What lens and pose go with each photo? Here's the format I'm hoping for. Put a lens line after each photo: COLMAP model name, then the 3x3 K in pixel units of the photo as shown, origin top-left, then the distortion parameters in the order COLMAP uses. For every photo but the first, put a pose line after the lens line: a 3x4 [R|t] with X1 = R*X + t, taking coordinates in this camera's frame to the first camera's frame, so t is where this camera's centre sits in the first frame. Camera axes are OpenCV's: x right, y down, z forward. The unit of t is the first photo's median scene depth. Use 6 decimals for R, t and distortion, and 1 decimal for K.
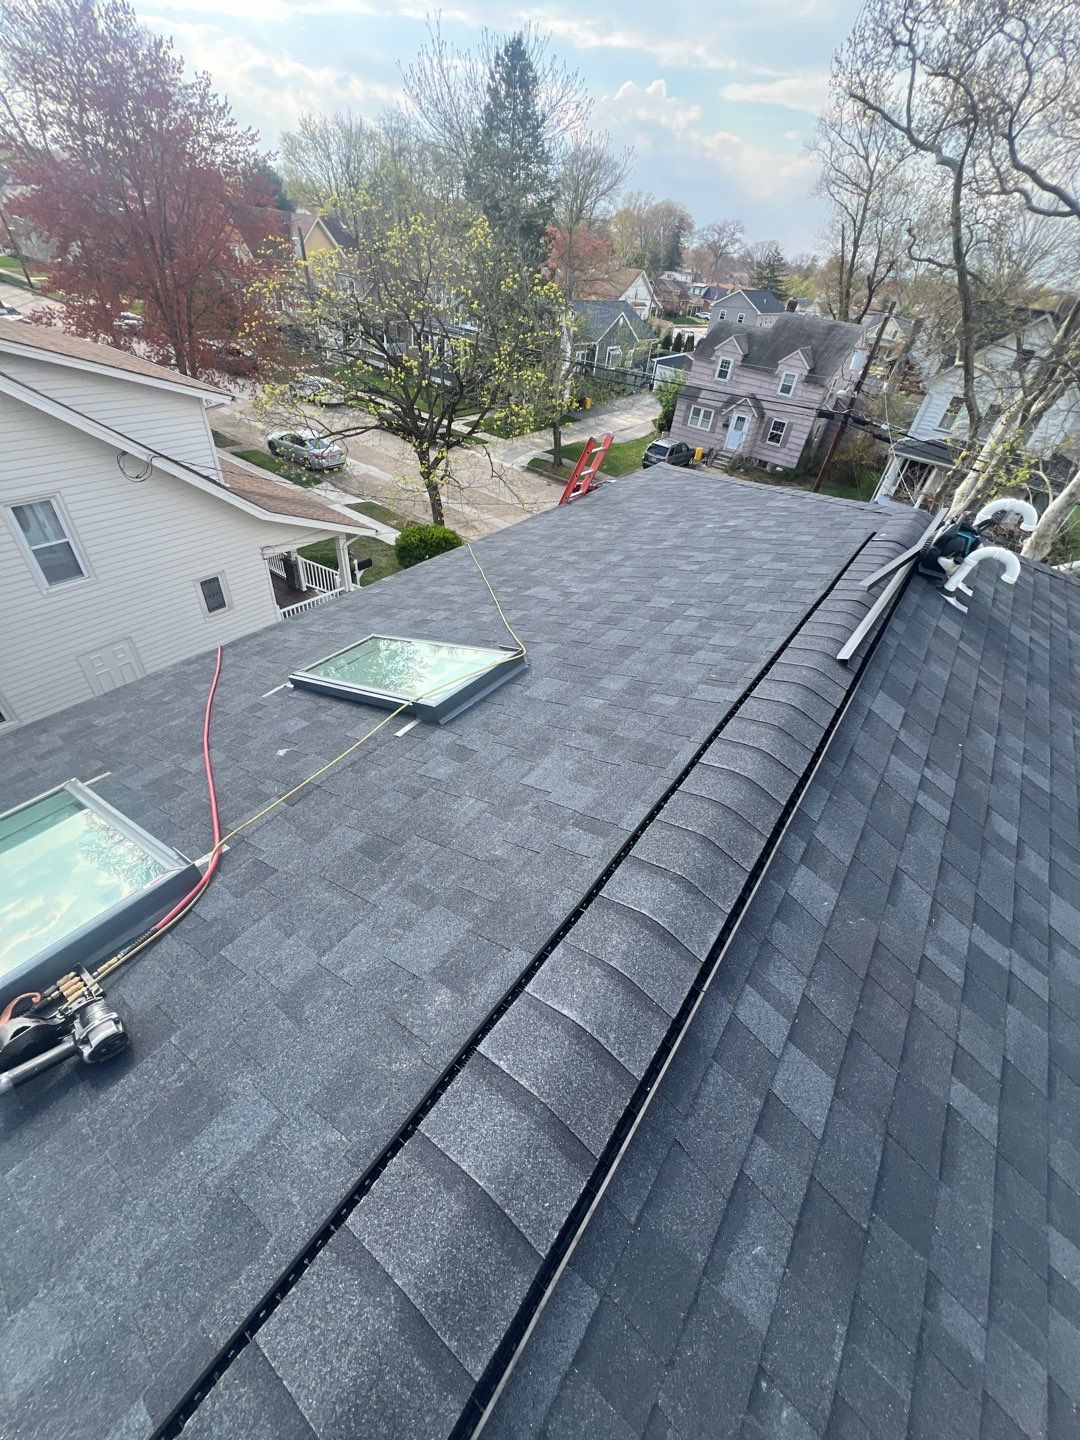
lens RADIAL K [[578.8, 0, 543.5], [0, 578.8, 721.1], [0, 0, 1]] dist [-0.003679, -0.000205]
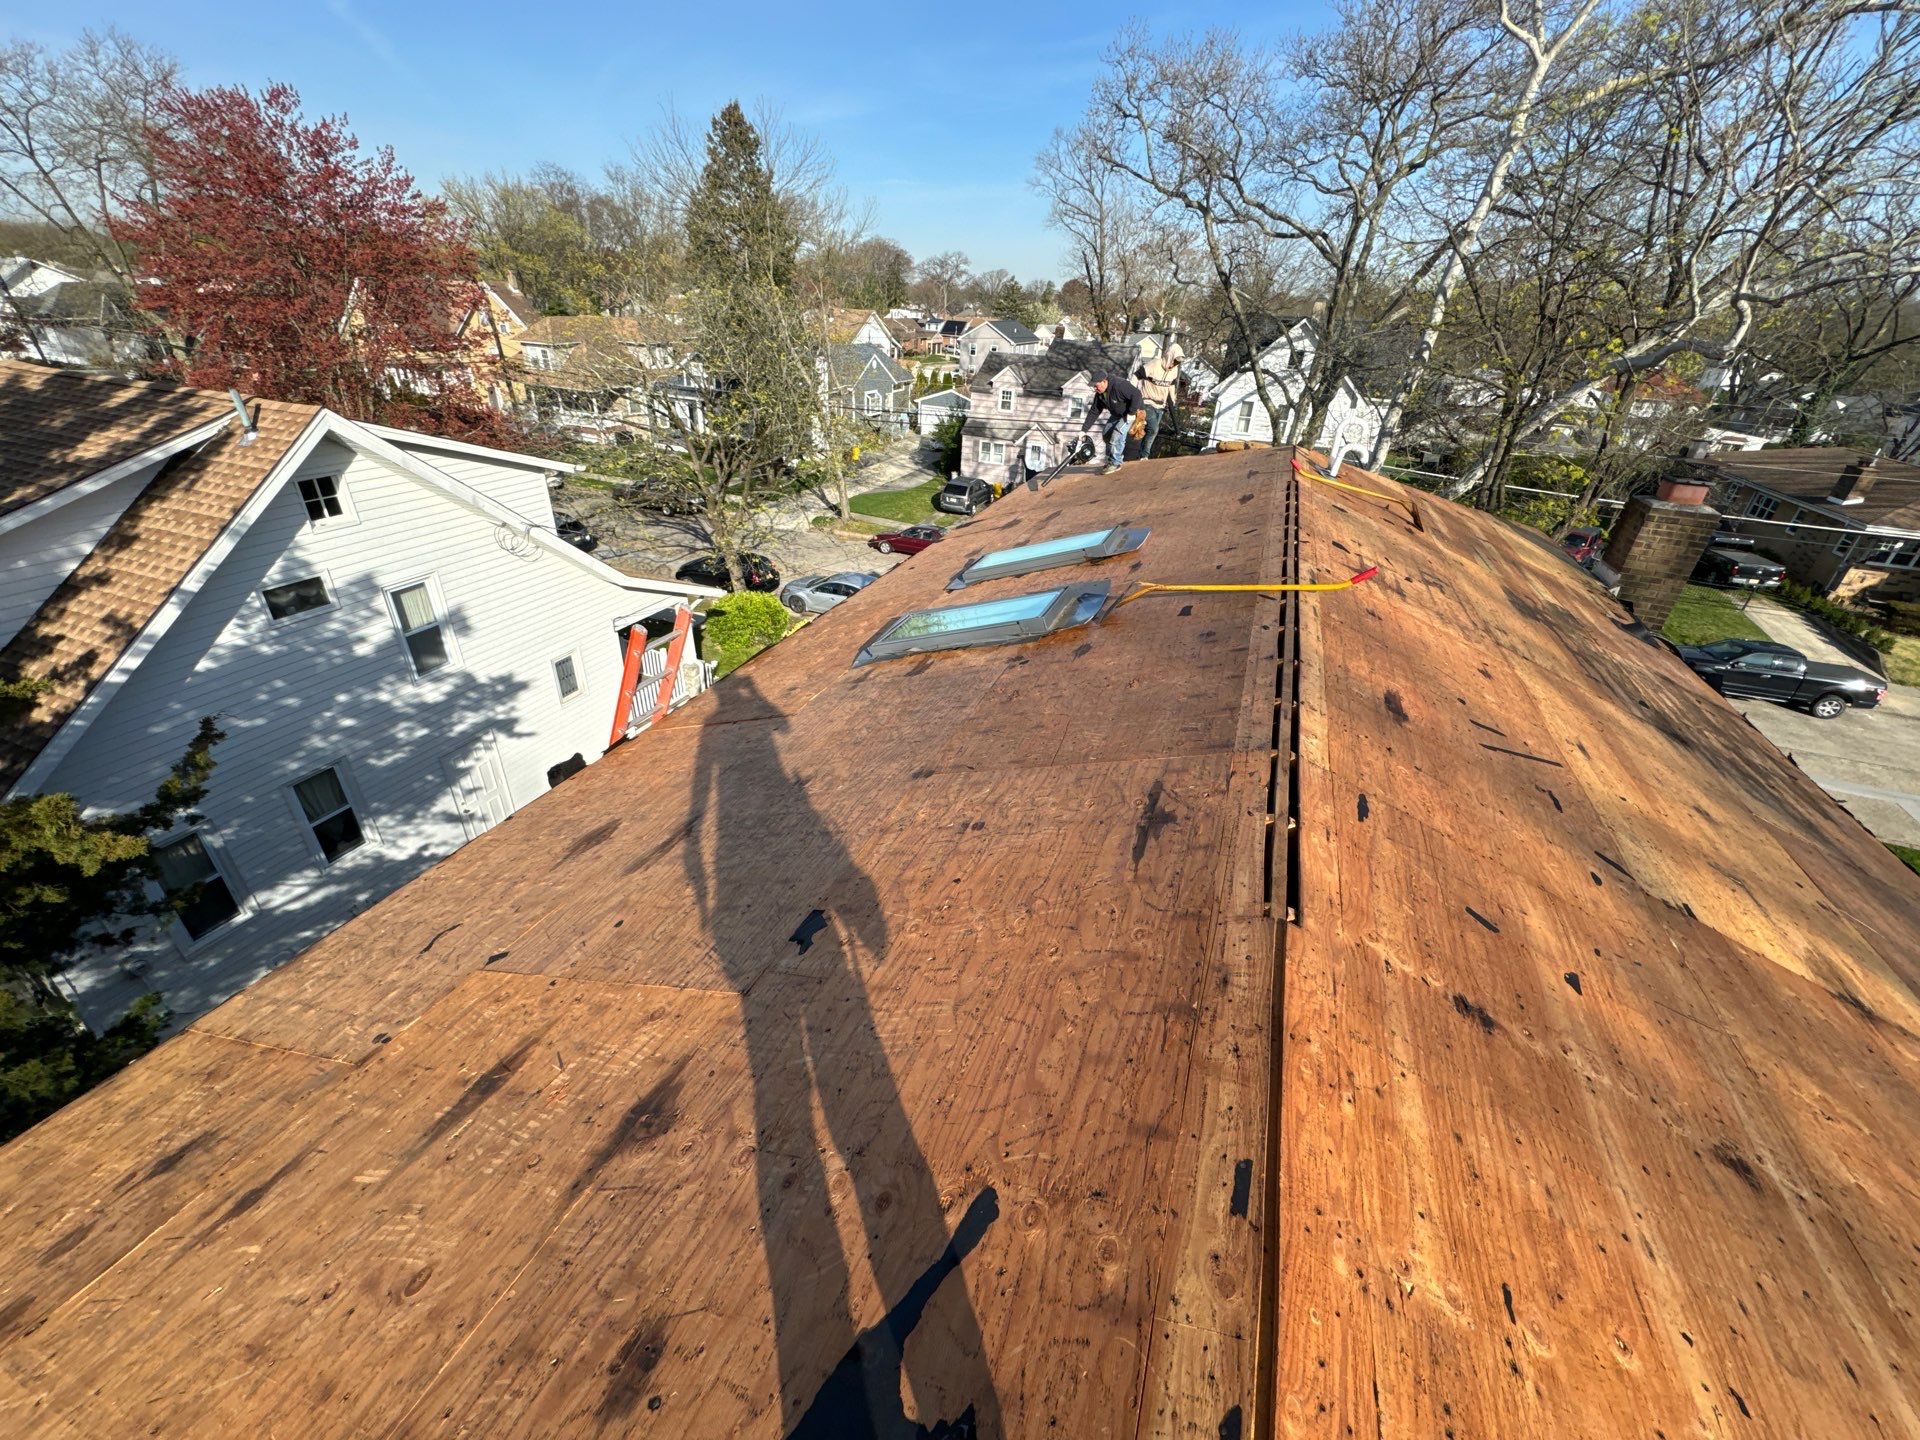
lens RADIAL K [[772.5, 0, 960.0], [0, 772.5, 720.0], [0, 0, 1]] dist [0.000189, -0.000929]
pose [[0.965135, -0.177001, 0.192835, -0.104920], [0.207913, 0.965955, -0.153962, 0.067785], [-0.159018, 0.188686, 0.969077, -0.099489]]
